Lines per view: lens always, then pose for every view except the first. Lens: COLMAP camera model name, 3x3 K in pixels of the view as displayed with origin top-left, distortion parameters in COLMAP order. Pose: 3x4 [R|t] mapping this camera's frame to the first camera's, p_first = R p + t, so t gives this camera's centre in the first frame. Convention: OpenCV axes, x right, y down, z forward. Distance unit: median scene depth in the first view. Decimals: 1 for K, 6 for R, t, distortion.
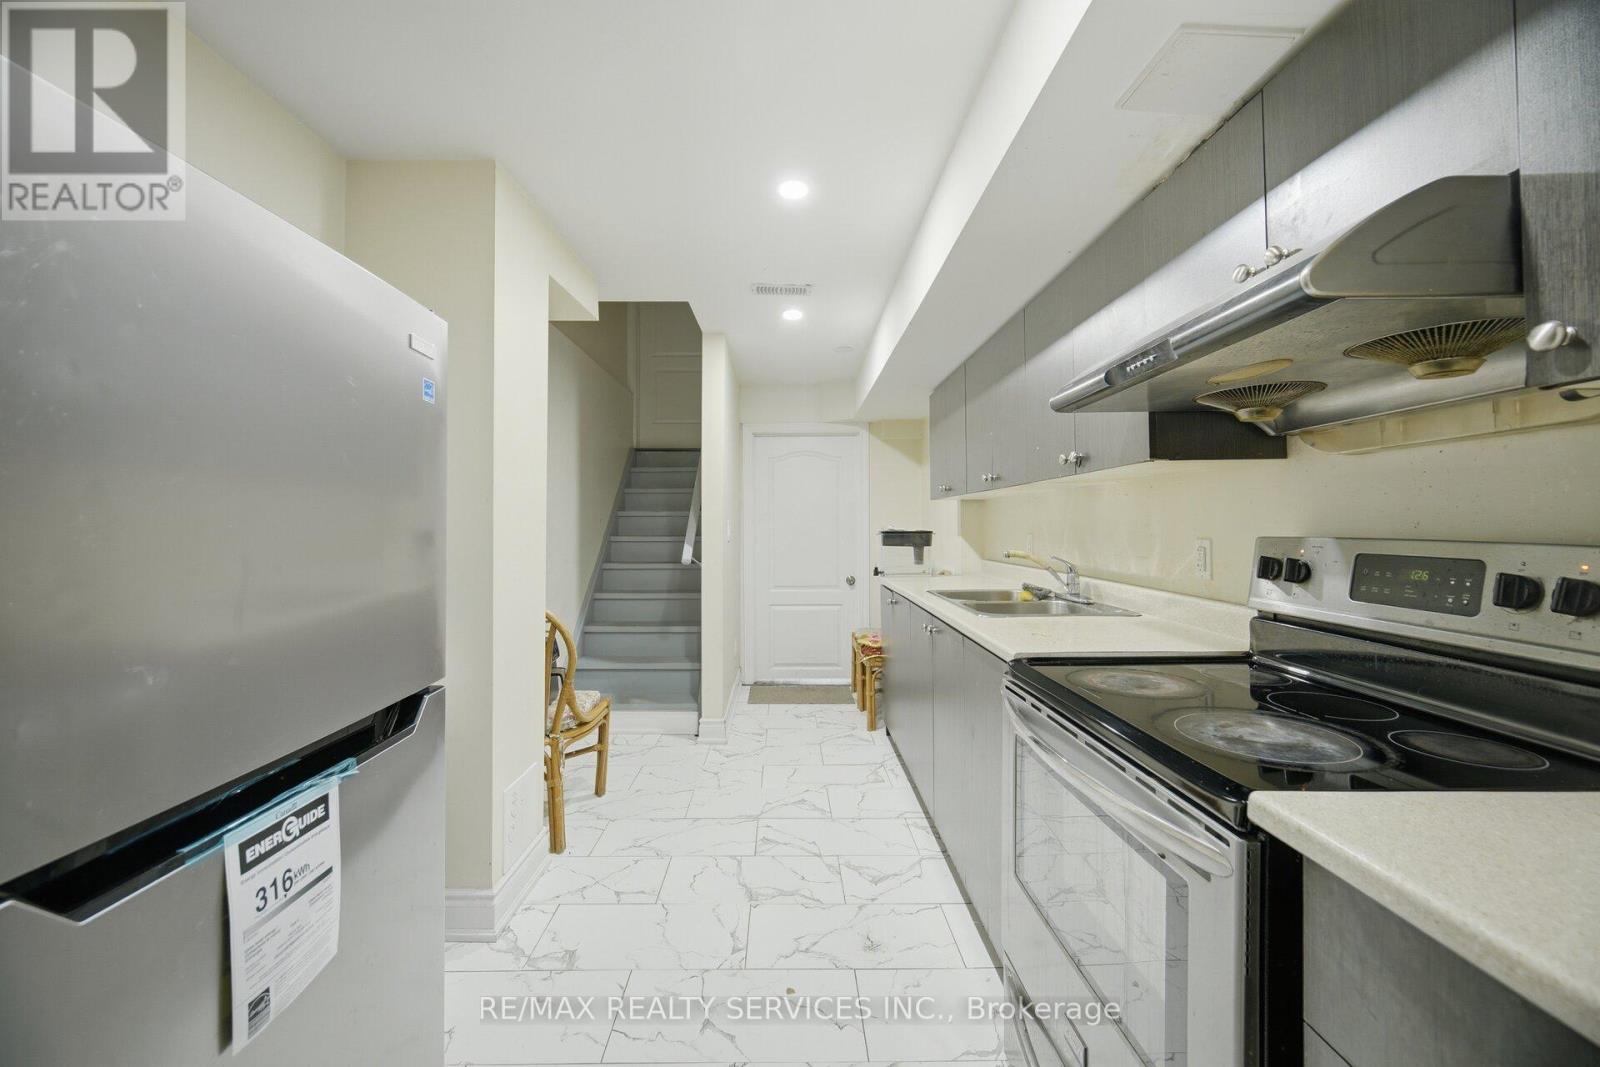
lens RADIAL K [[649.6, 0, 794.0], [0, 649.6, 526.7], [0, 0, 1]] dist [0.000241, -0.000070]
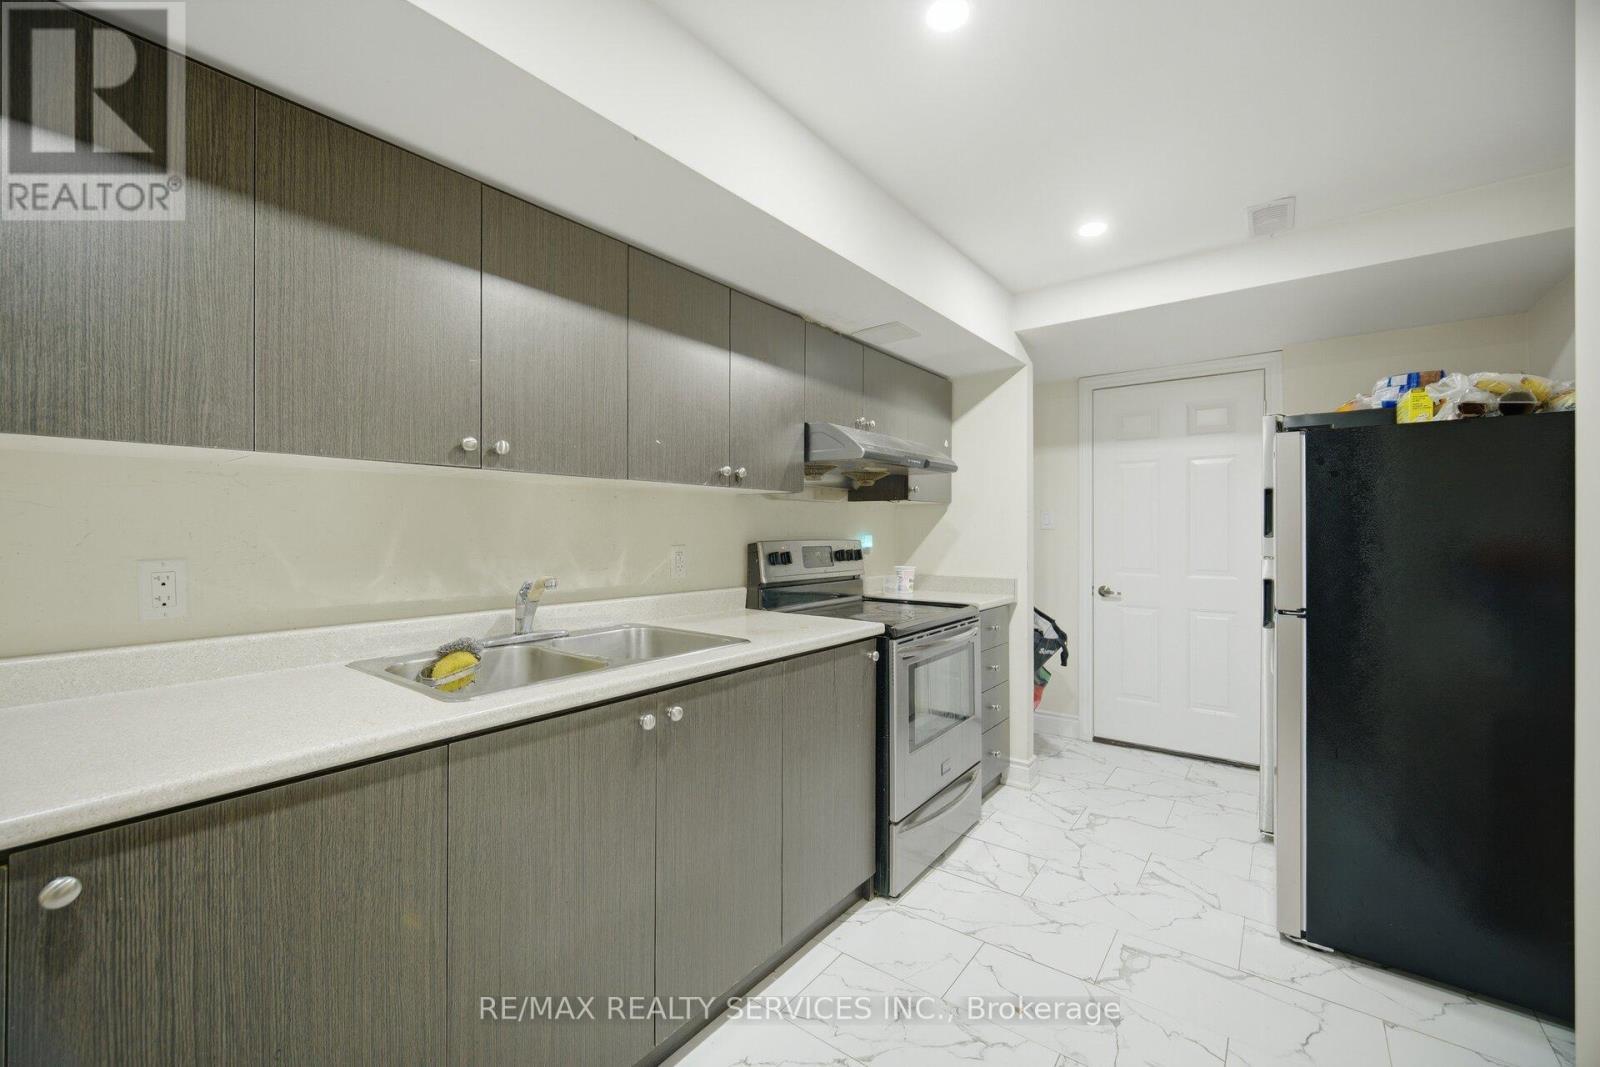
lens RADIAL K [[649.6, 0, 788.7], [0, 649.6, 529.6], [0, 0, 1]] dist [0.000241, -0.000070]
pose [[-0.775425, 0.004946, 0.631420, -0.328832], [0.003212, 0.999987, -0.003888, -0.006524], [-0.631432, -0.000987, -0.775431, 1.822068]]
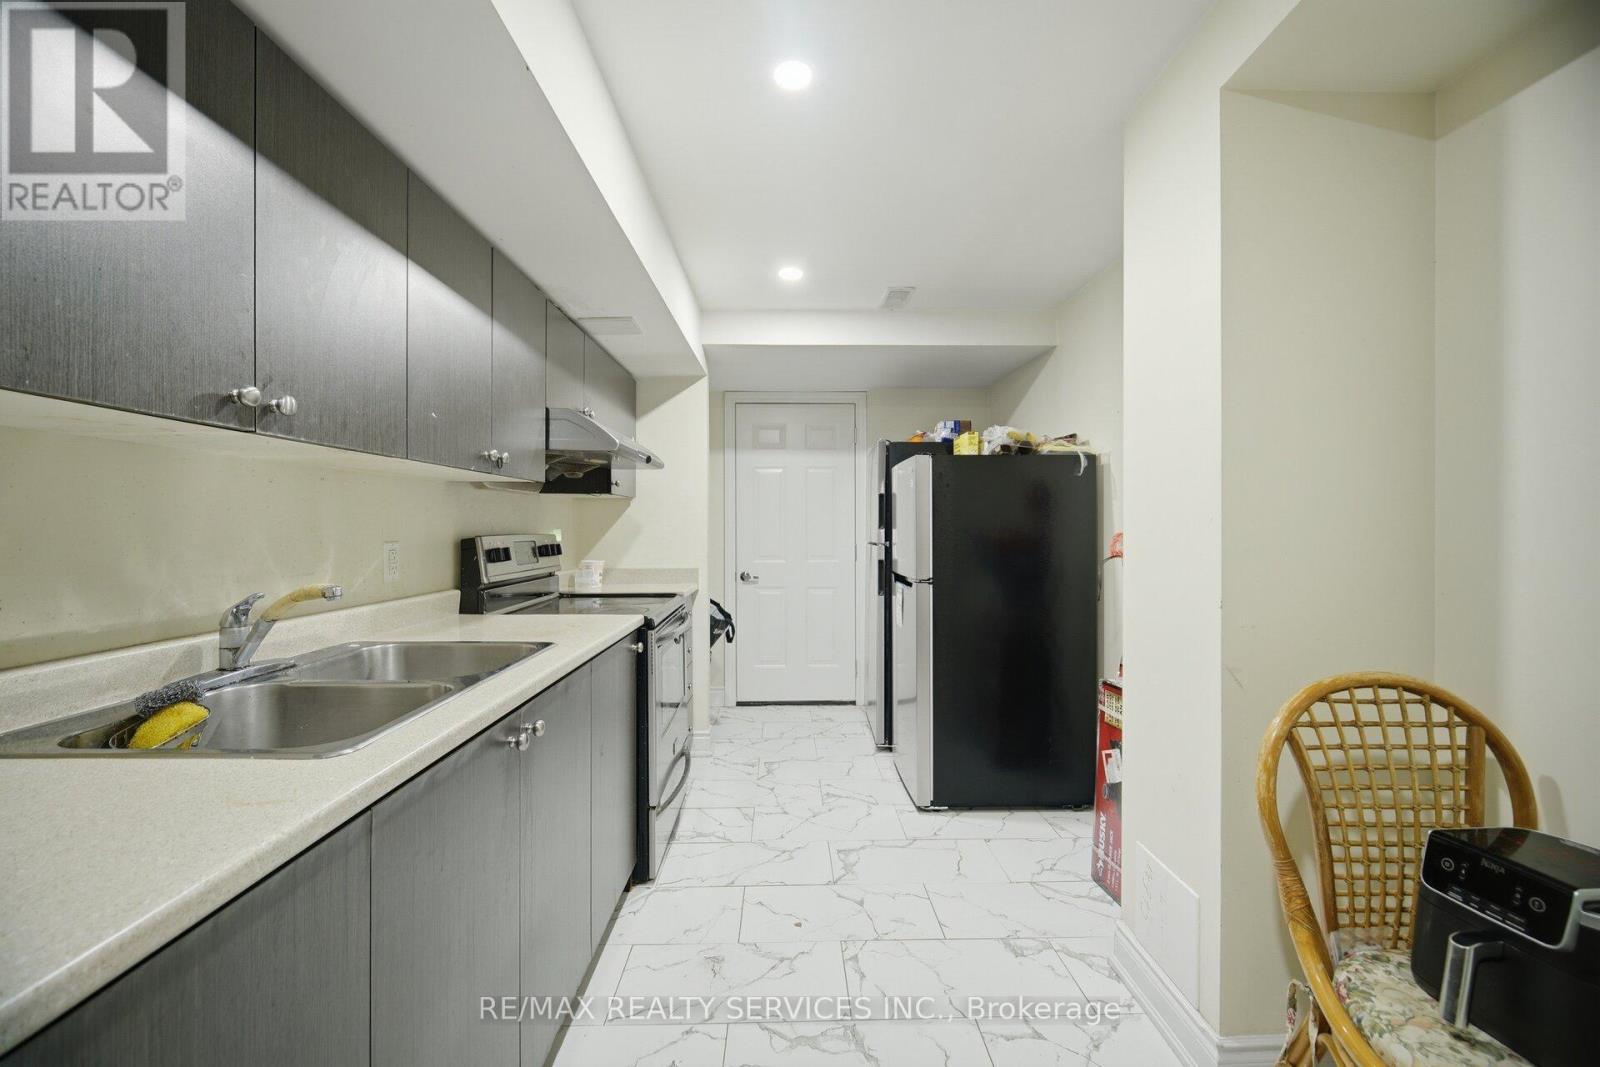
lens RADIAL K [[649.6, 0, 789.9], [0, 649.6, 531.8], [0, 0, 1]] dist [0.000241, -0.000070]
pose [[-0.999978, 0.003342, 0.005738, 0.000148], [0.003396, 0.999950, 0.009388, -0.004022], [-0.005706, 0.009407, -0.999939, 1.992209]]
